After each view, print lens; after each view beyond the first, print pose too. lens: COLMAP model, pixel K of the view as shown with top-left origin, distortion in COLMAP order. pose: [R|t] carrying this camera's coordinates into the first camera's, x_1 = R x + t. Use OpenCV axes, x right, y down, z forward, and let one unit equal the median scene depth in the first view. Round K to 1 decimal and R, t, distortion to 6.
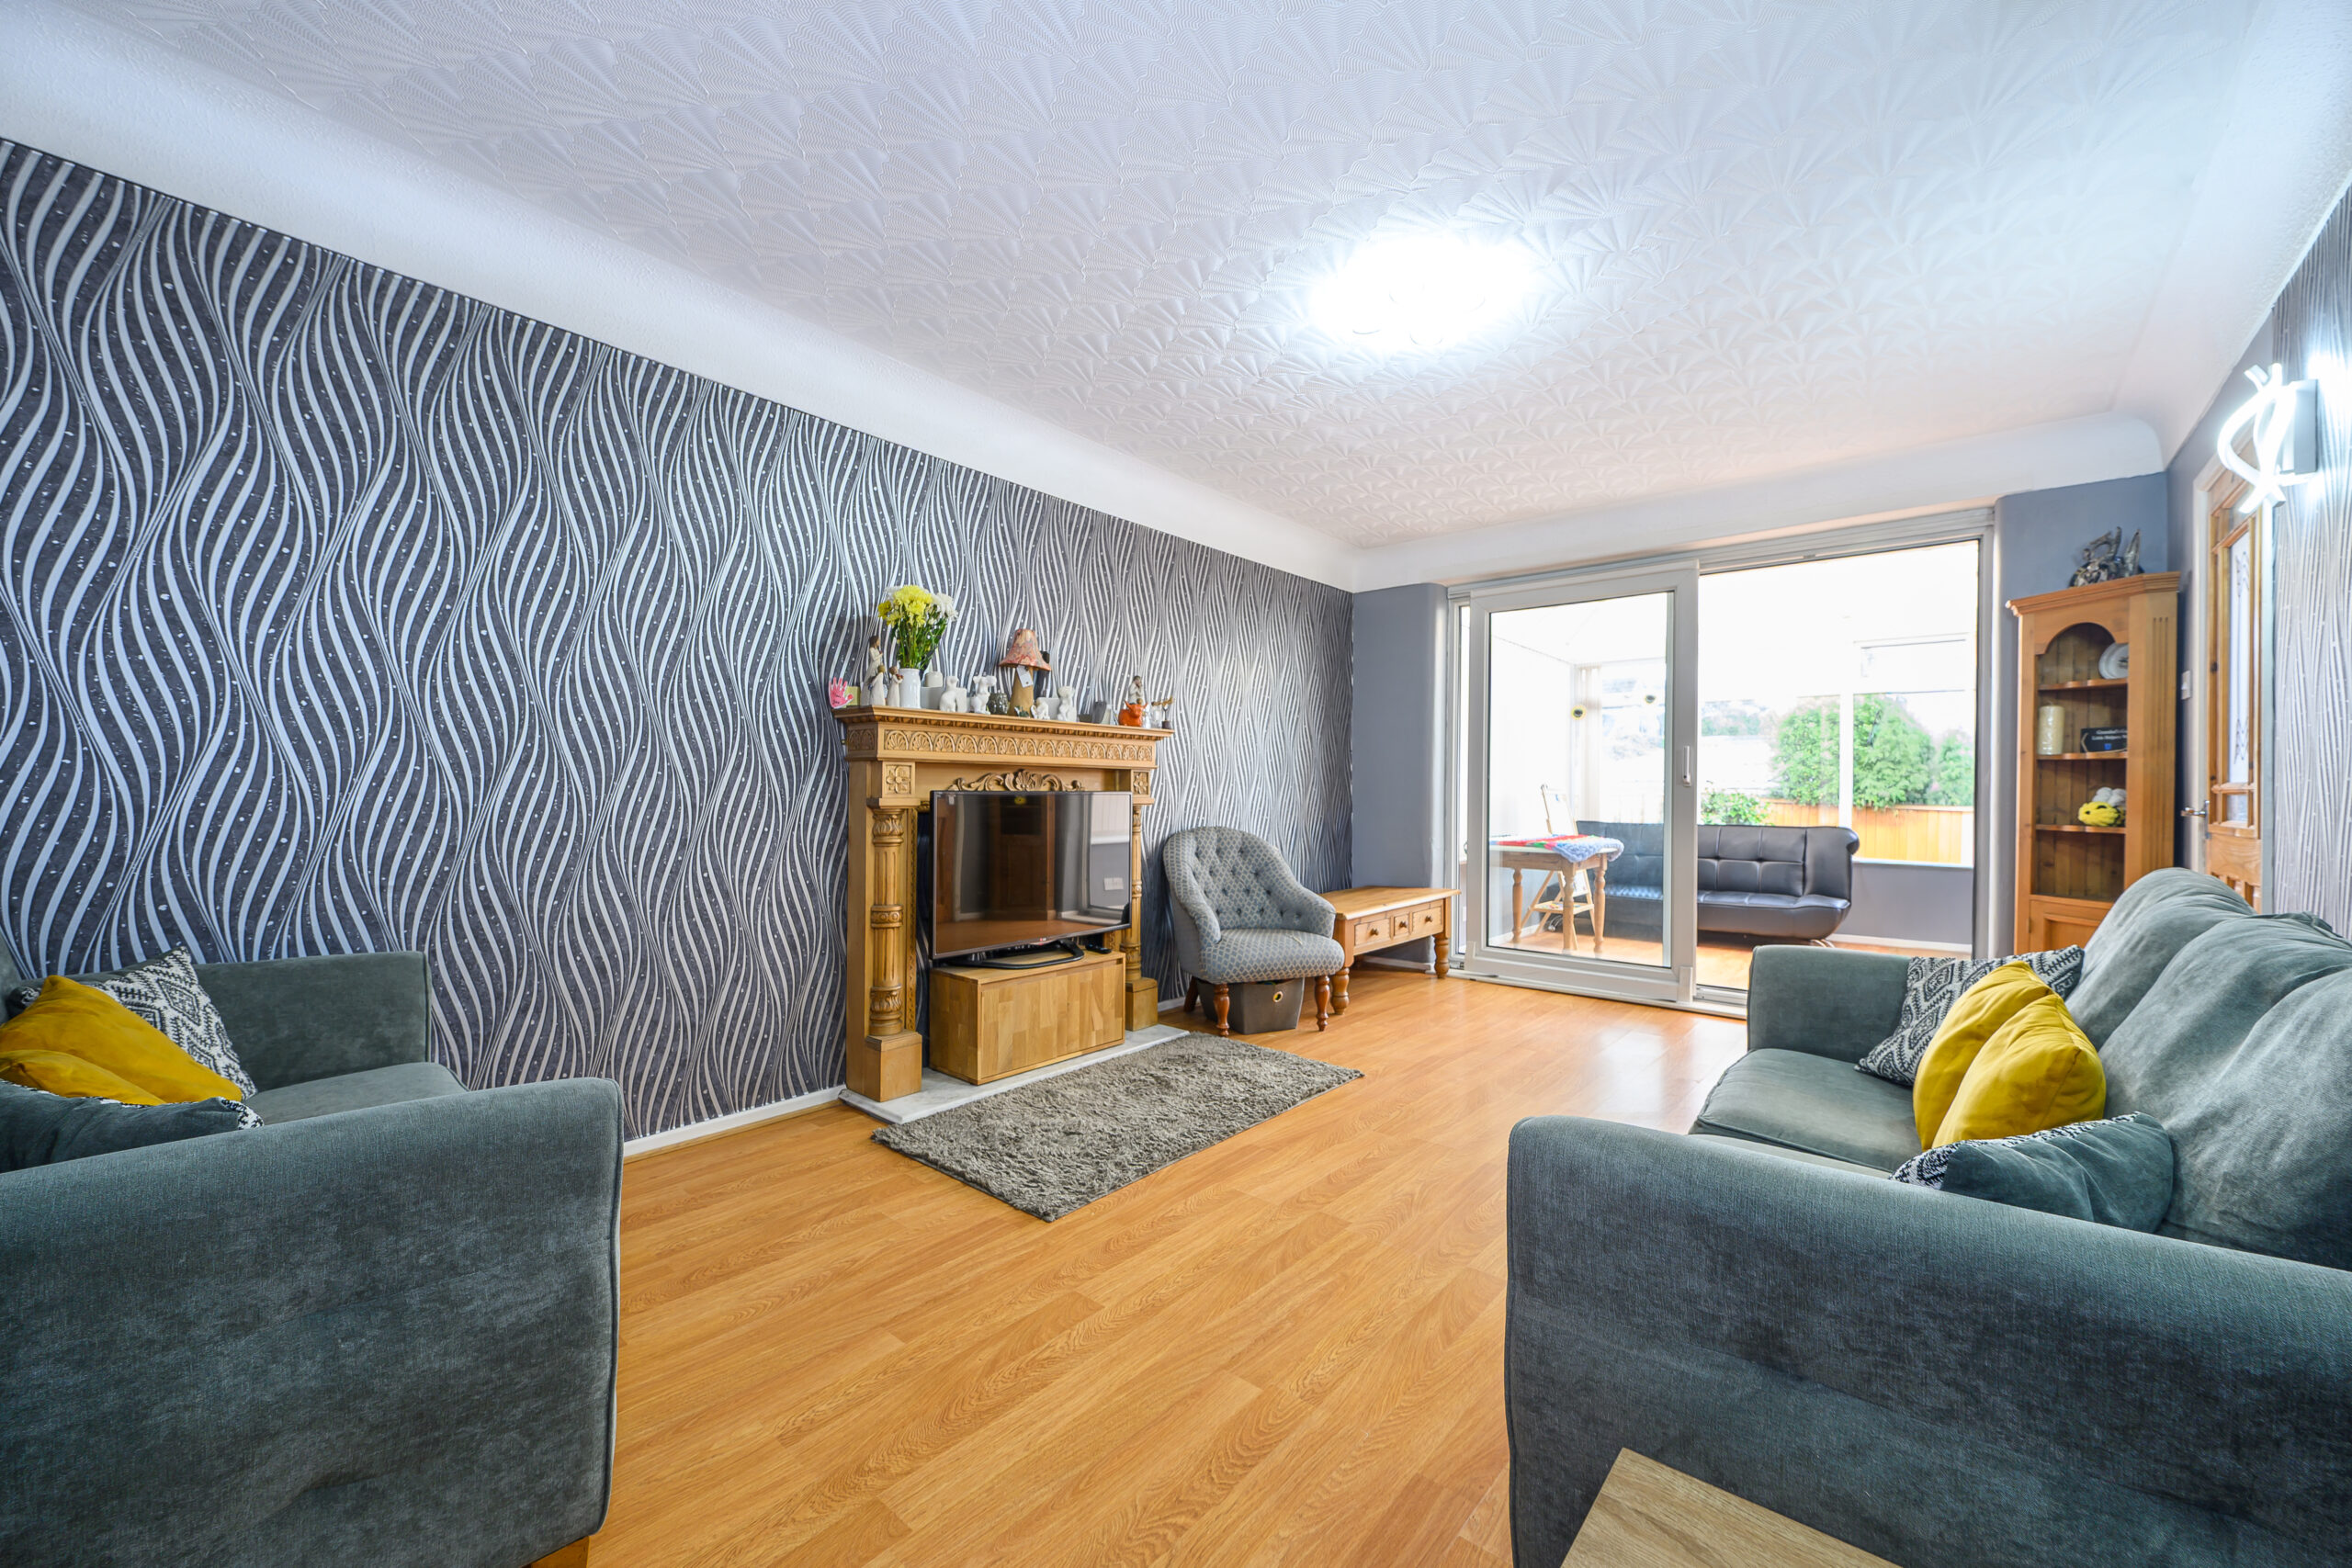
lens RADIAL K [[919.6, 0, 1180.8], [0, 919.6, 782.1], [0, 0, 1]] dist [-0.001736, -0.000269]
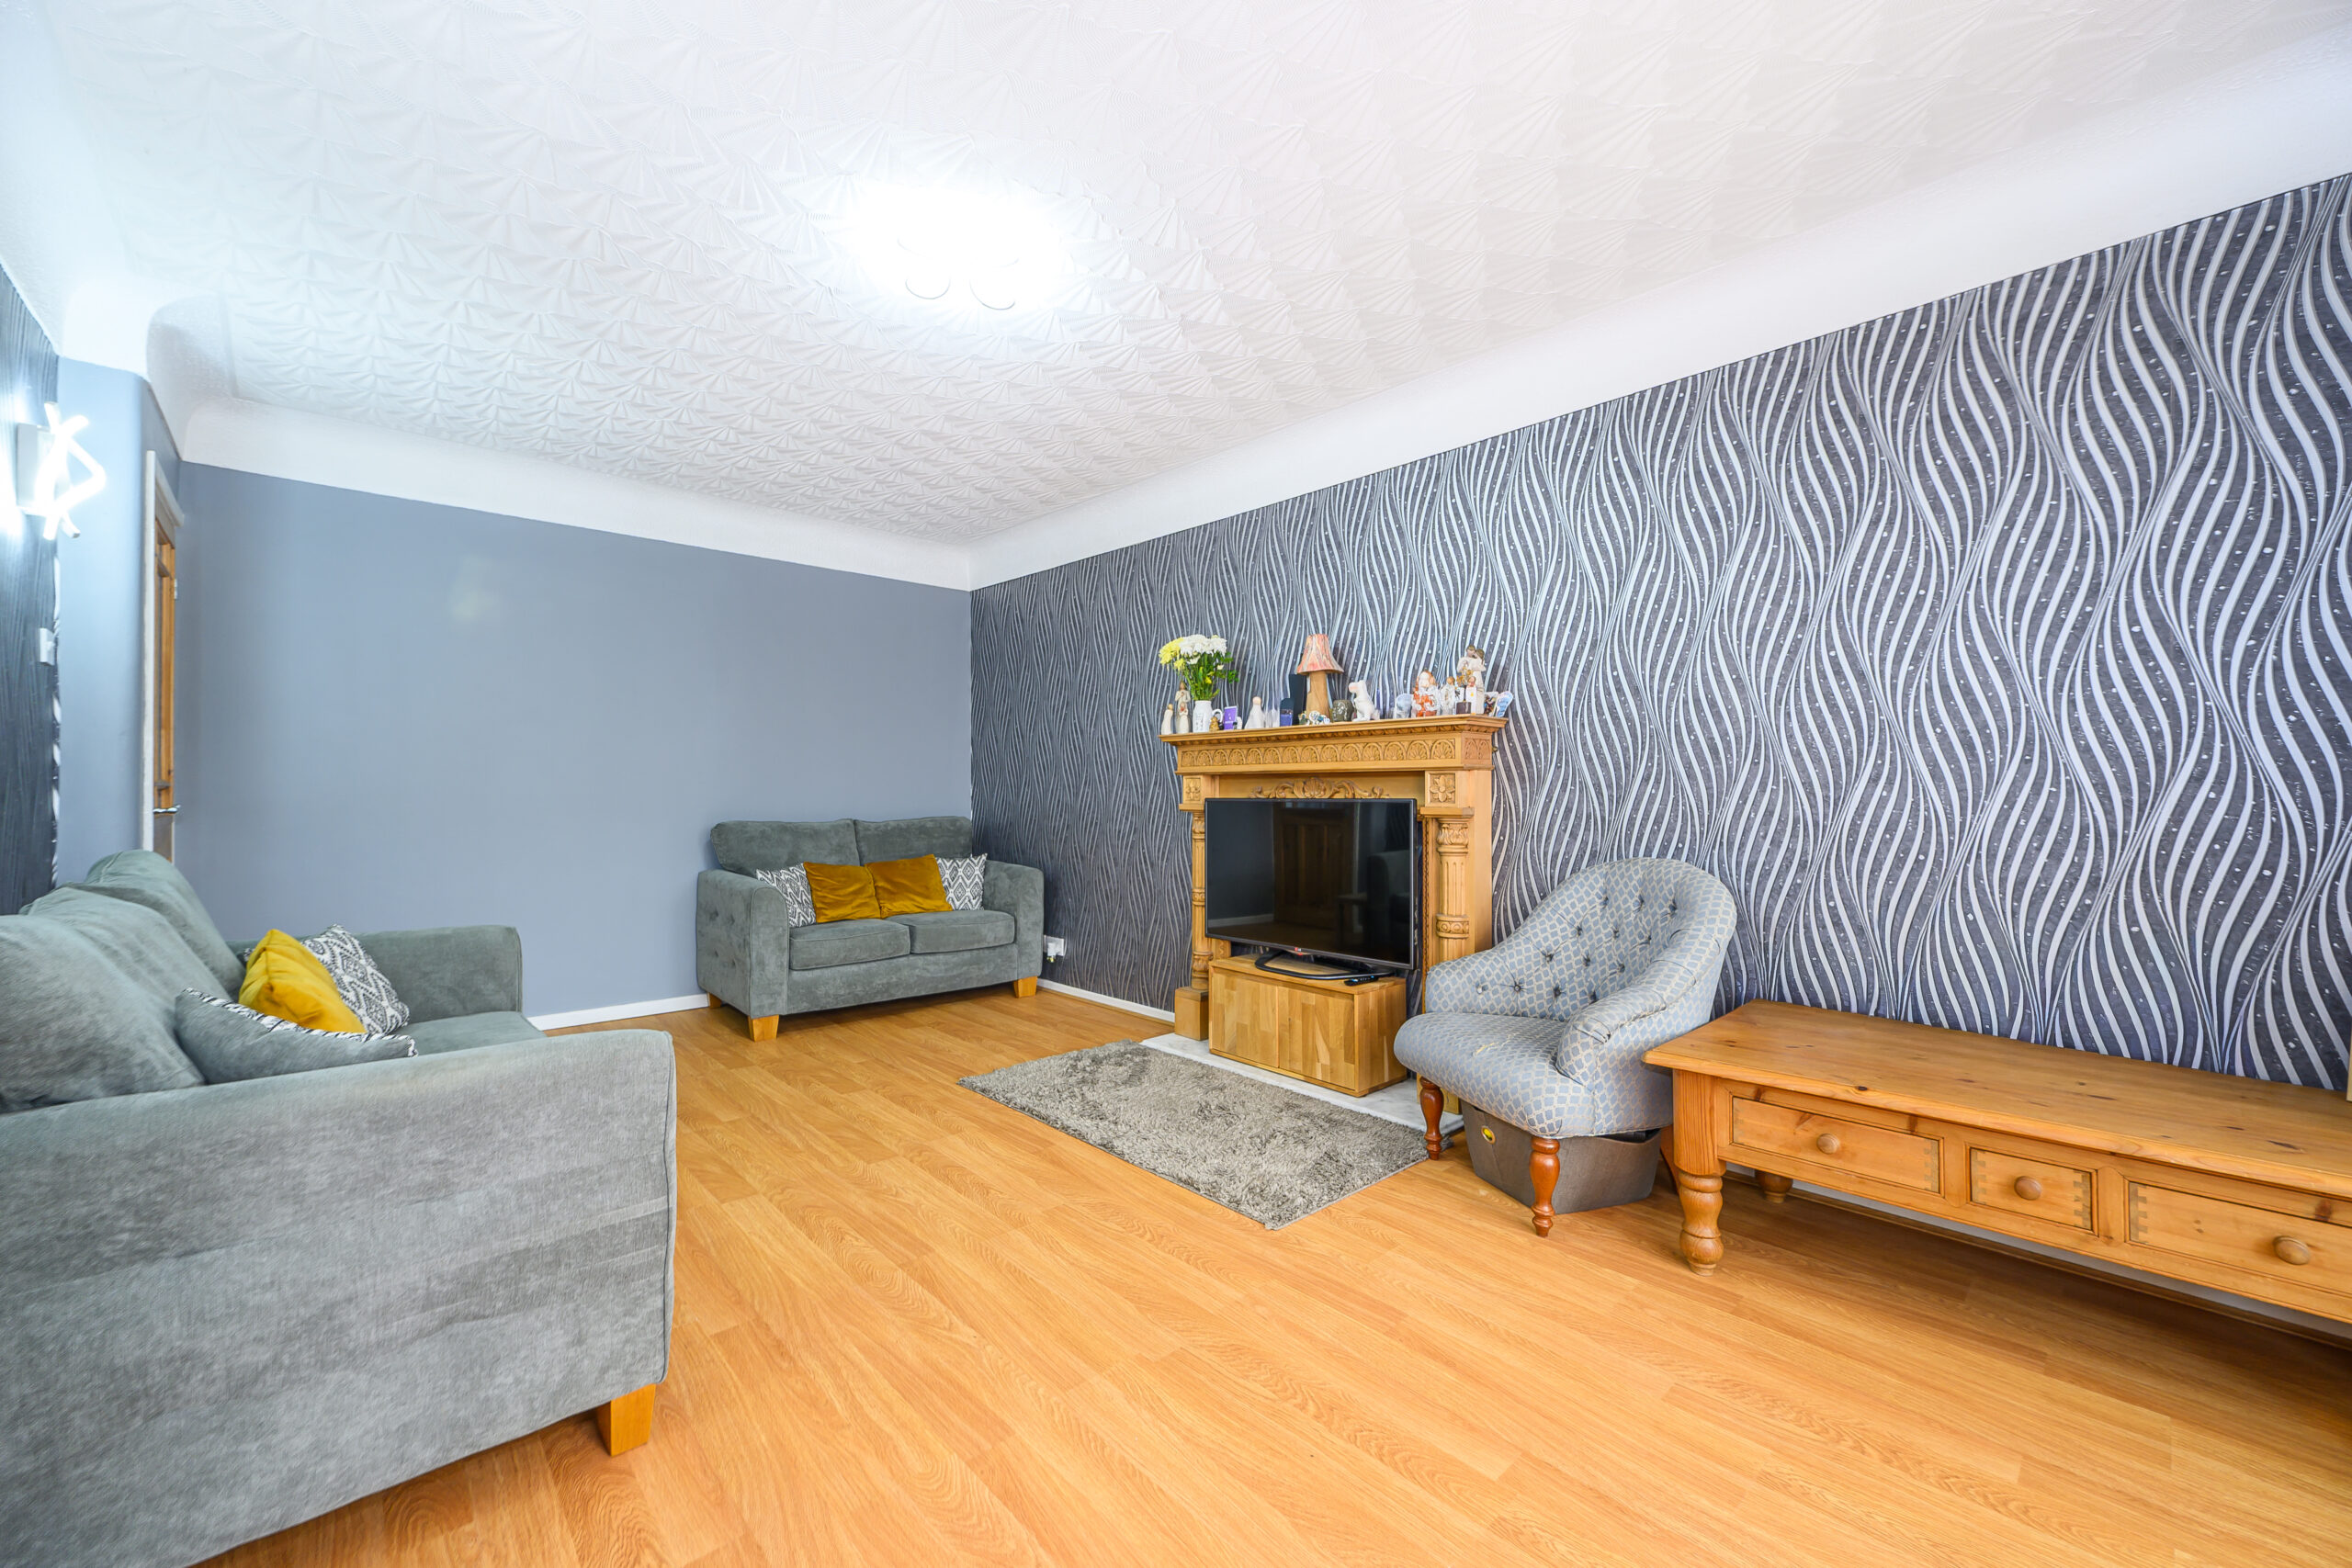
lens RADIAL K [[919.6, 0, 1180.0], [0, 919.6, 792.0], [0, 0, 1]] dist [-0.001736, -0.000269]
pose [[-0.115772, -0.017080, -0.993129, 0.320599], [-0.001413, 0.999854, -0.017031, 0.007832], [0.993275, -0.000569, -0.115779, 0.376922]]
